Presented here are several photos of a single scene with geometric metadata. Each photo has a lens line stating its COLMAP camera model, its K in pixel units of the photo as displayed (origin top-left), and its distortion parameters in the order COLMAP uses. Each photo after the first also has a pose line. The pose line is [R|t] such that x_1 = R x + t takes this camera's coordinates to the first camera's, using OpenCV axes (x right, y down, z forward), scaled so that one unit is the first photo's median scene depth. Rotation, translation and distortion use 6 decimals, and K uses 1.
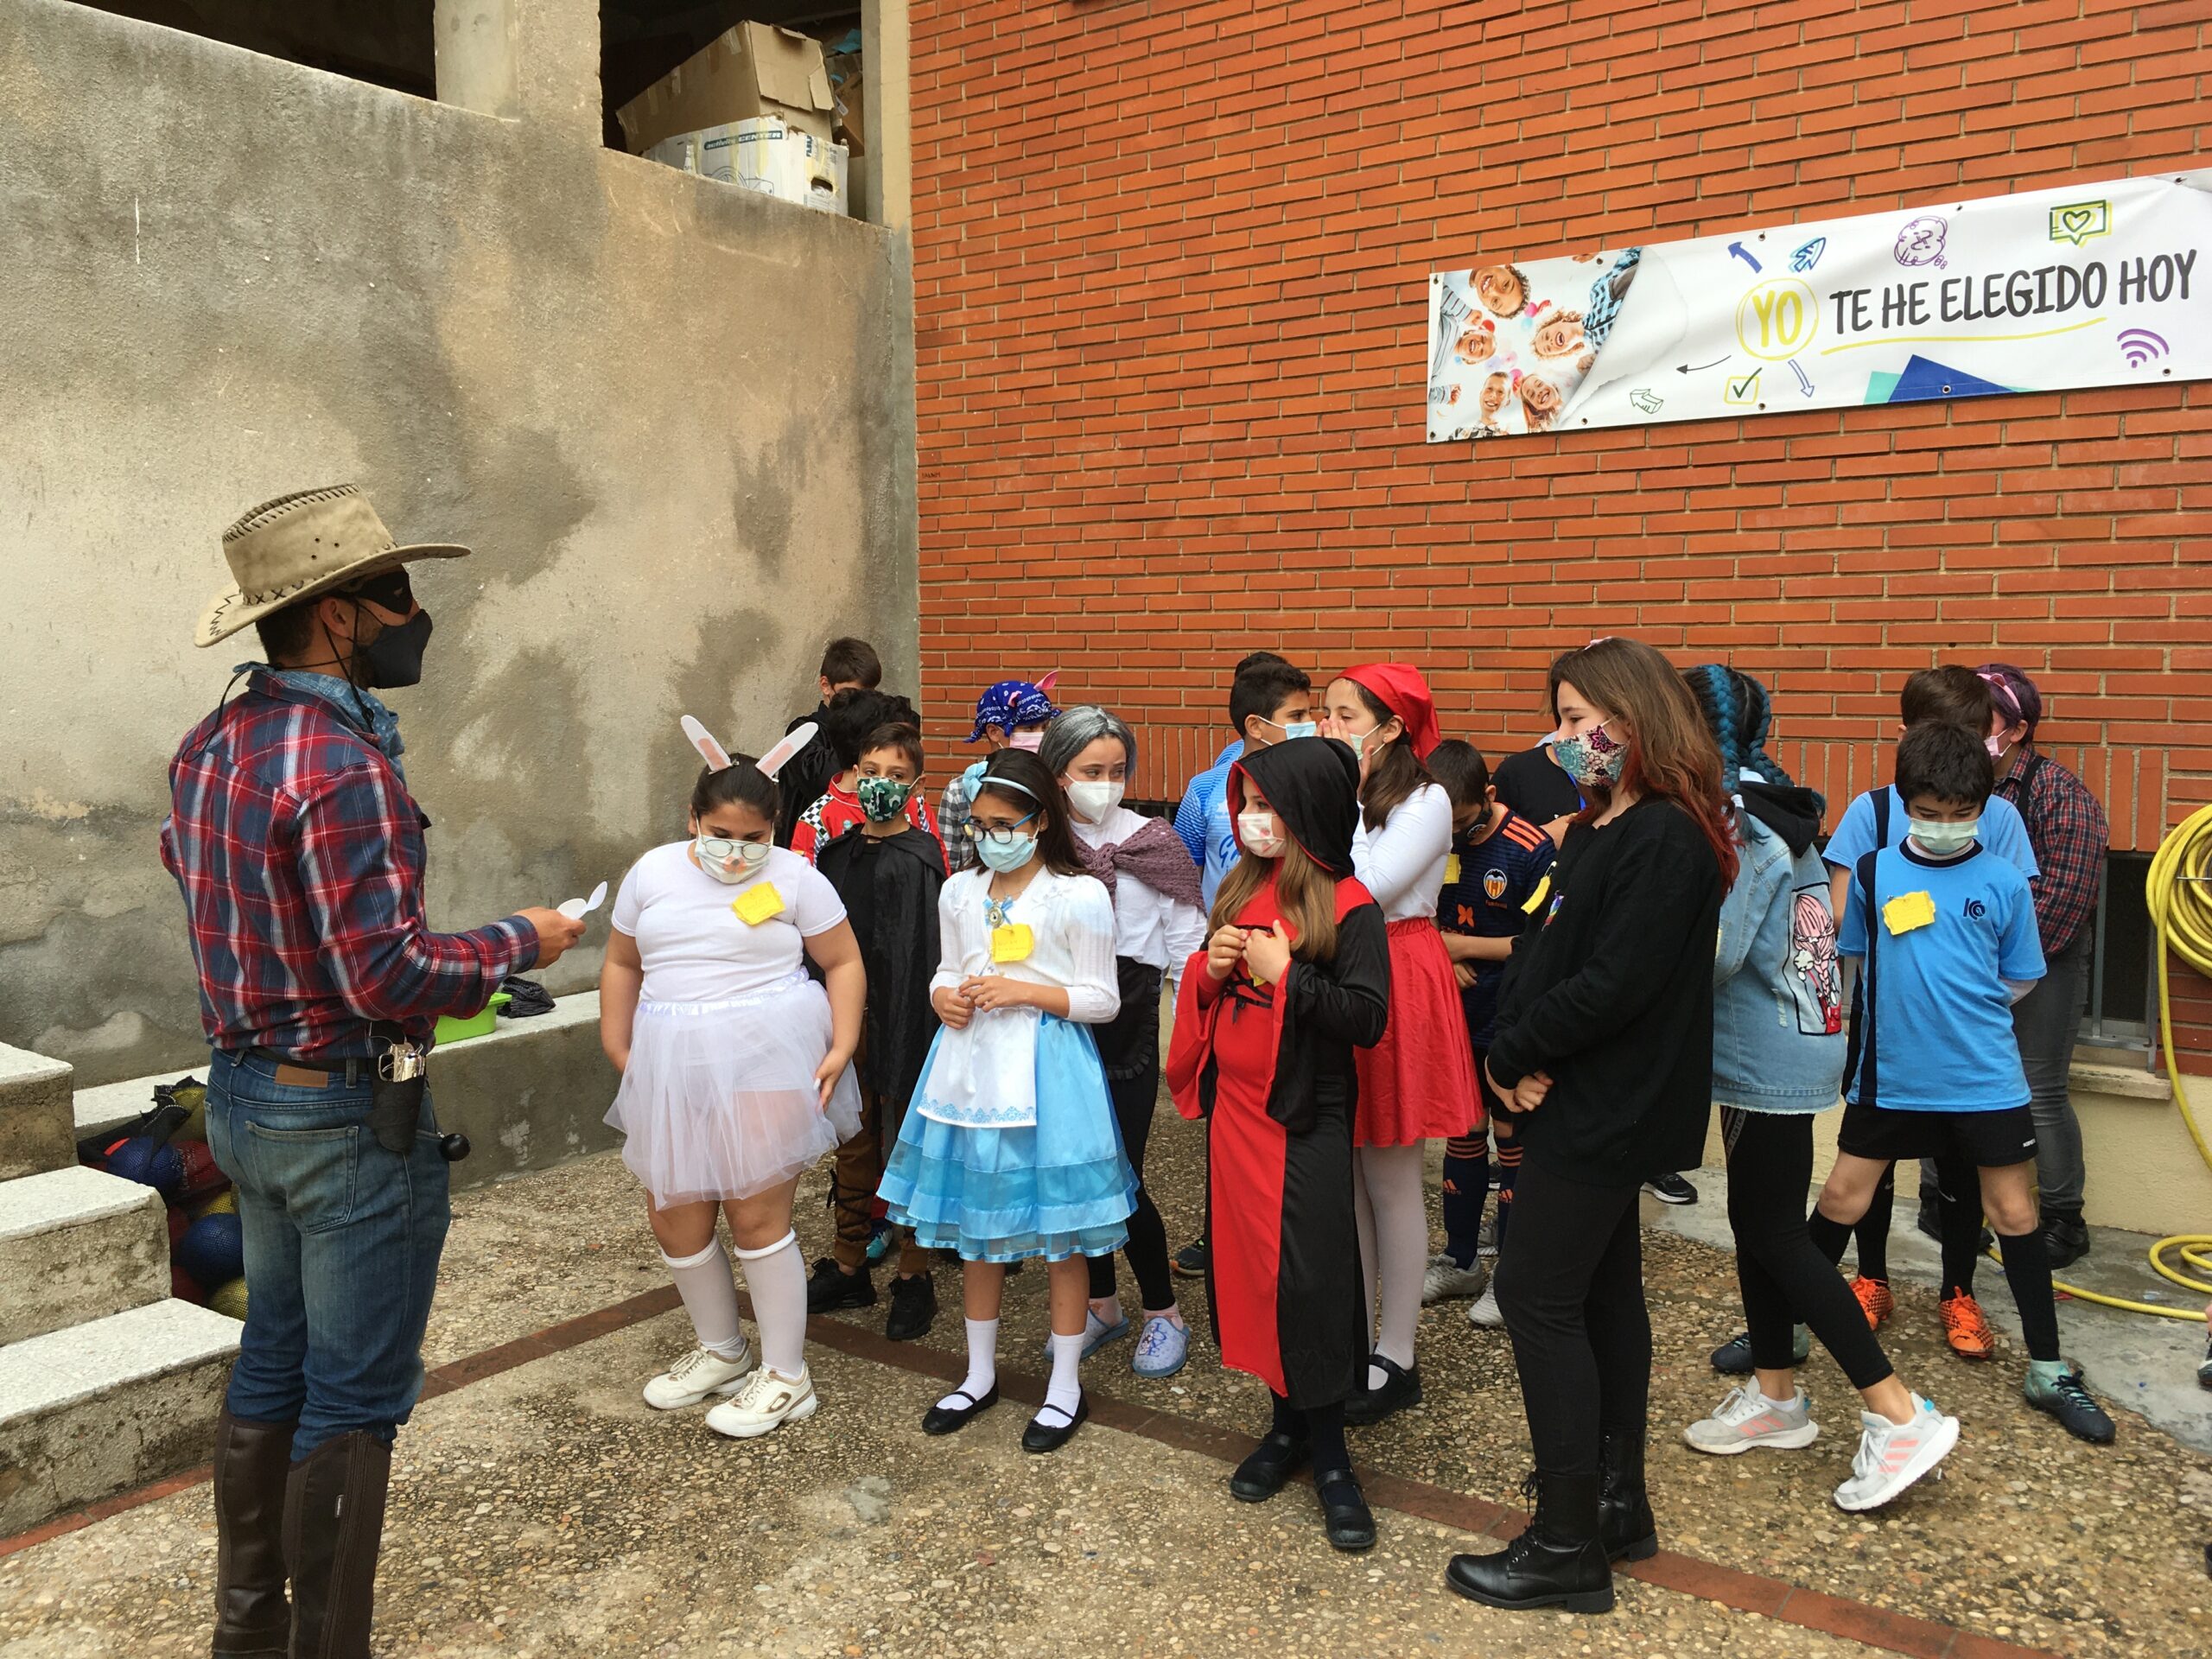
lens RADIAL K [[1865.6, 0, 1131.7], [0, 1865.6, 817.9], [0, 0, 1]] dist [0.081736, -0.131730]
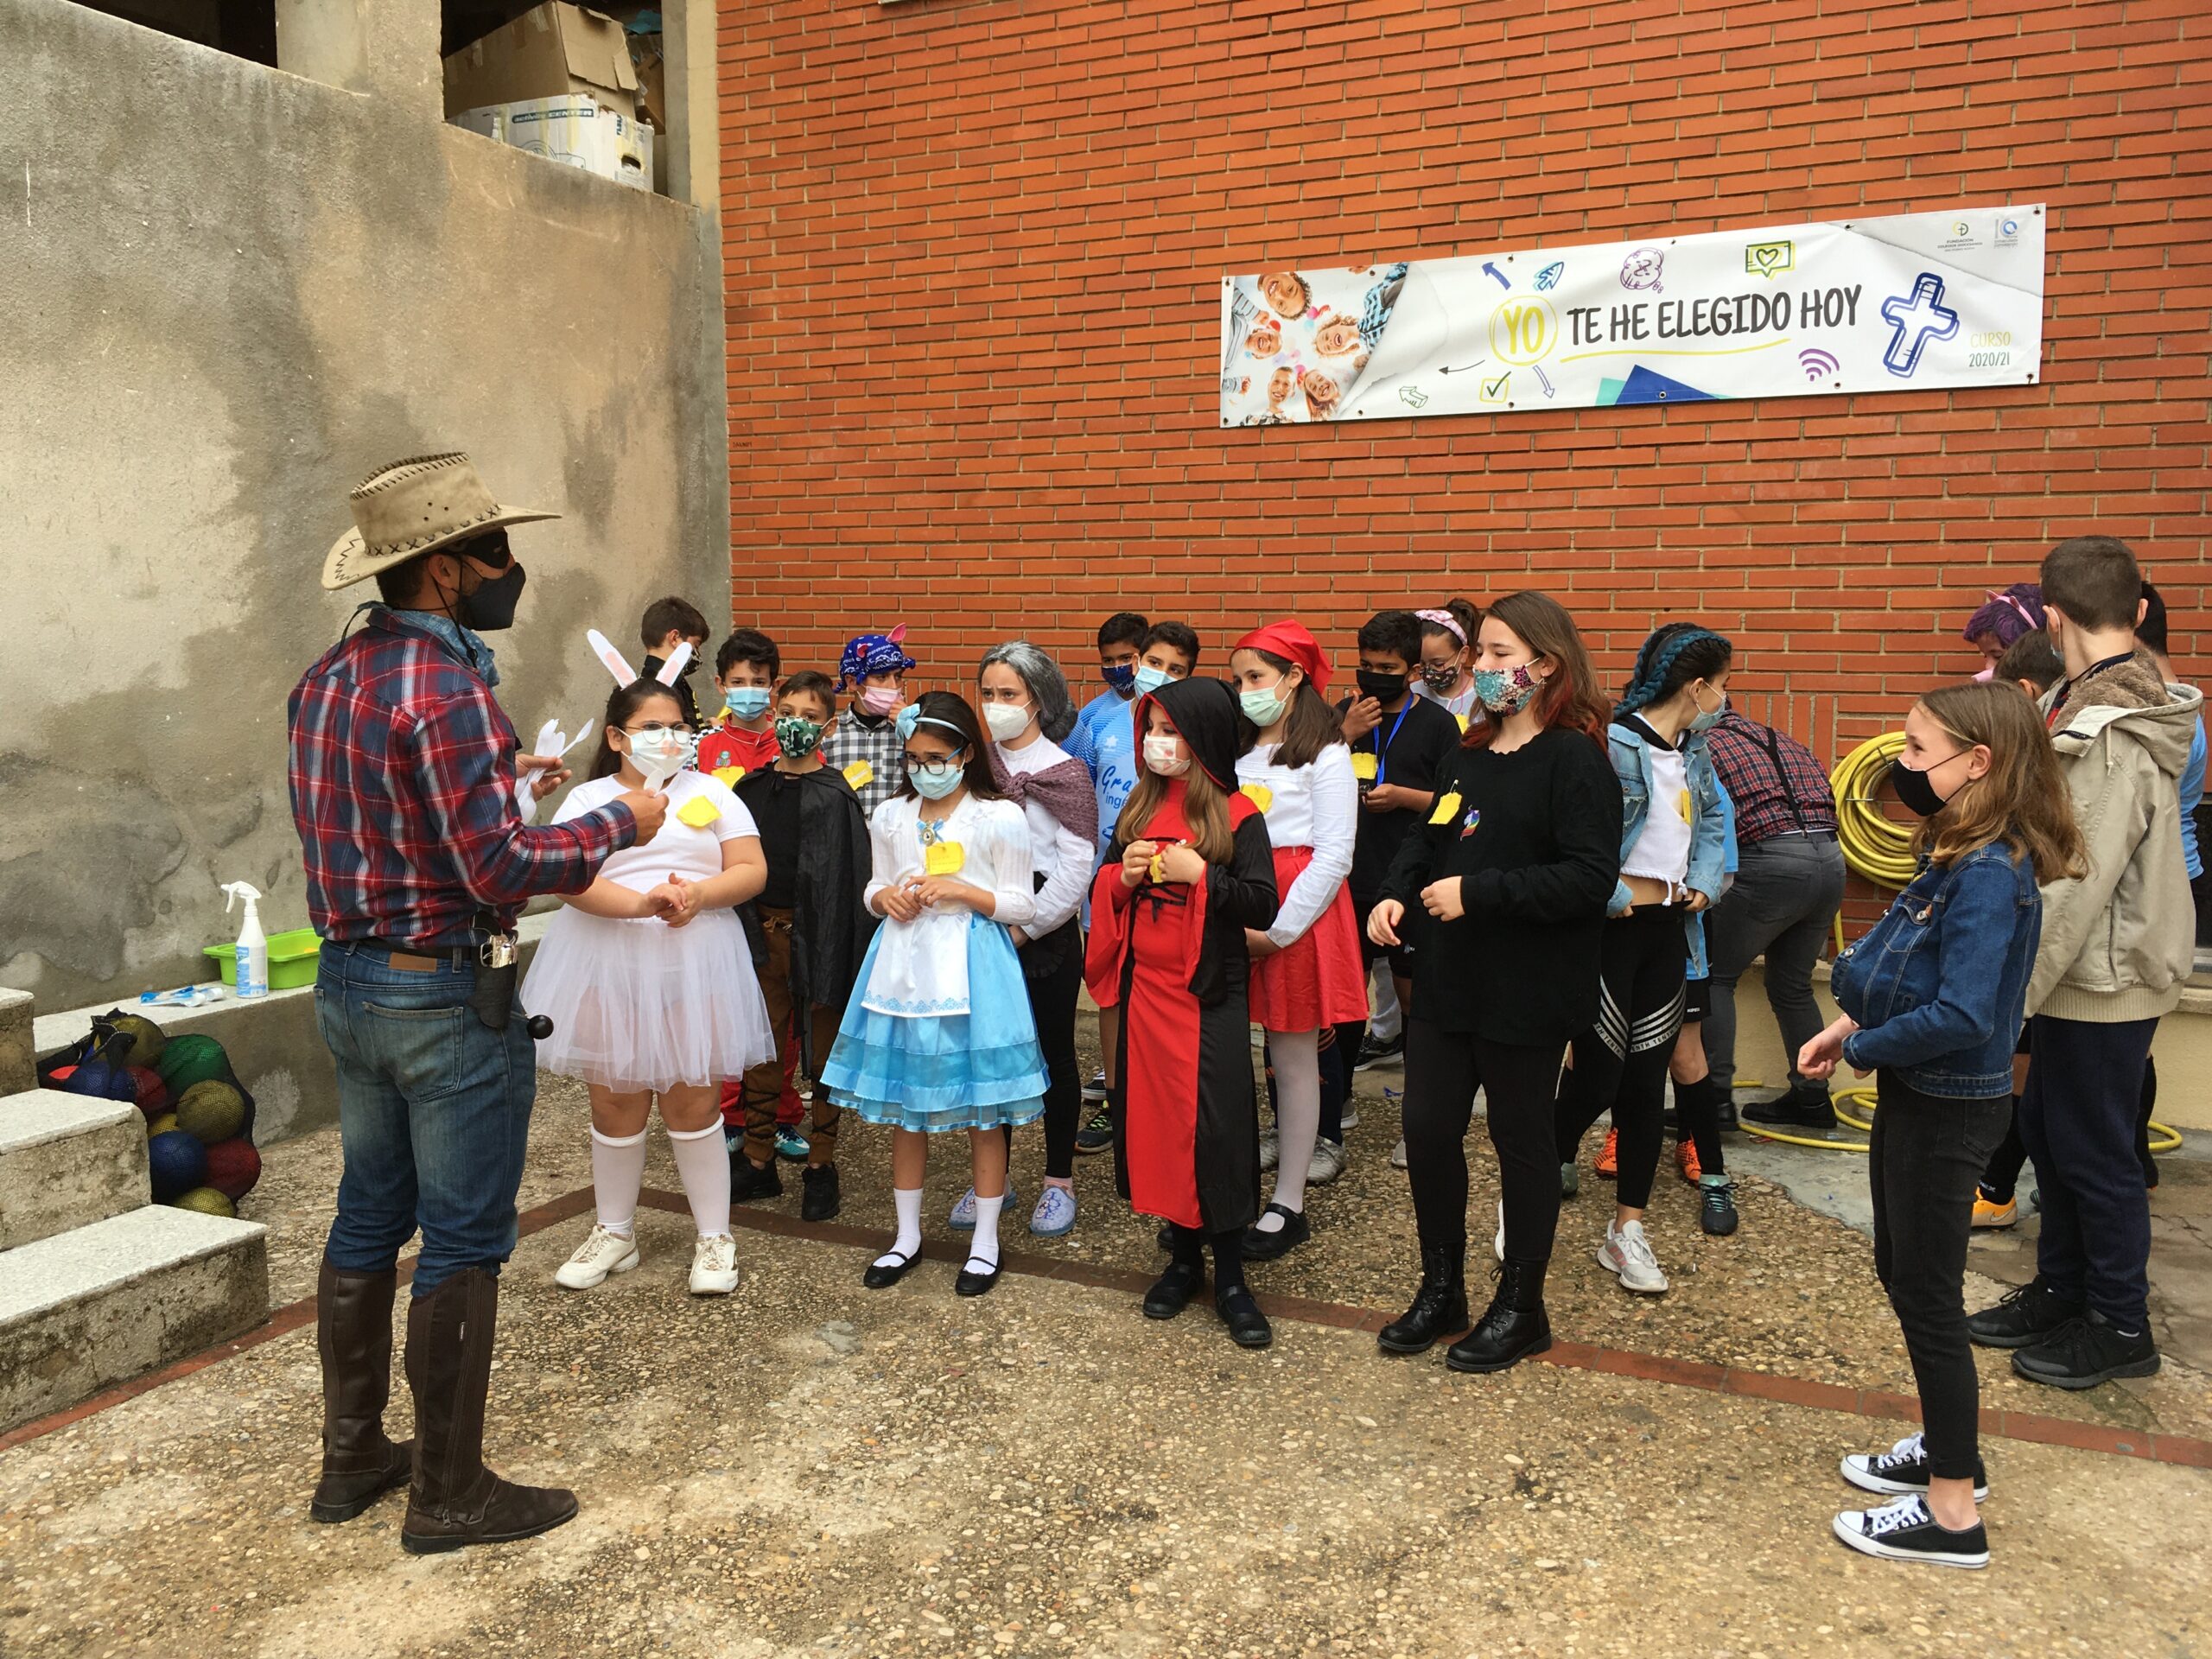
lens RADIAL K [[1865.6, 0, 1131.7], [0, 1865.6, 817.9], [0, 0, 1]] dist [0.081736, -0.131730]
pose [[0.984108, -0.013196, 0.177082, -0.117433], [0.010571, 0.999820, 0.015756, 0.018878], [-0.177258, -0.013634, 0.984070, -0.119036]]
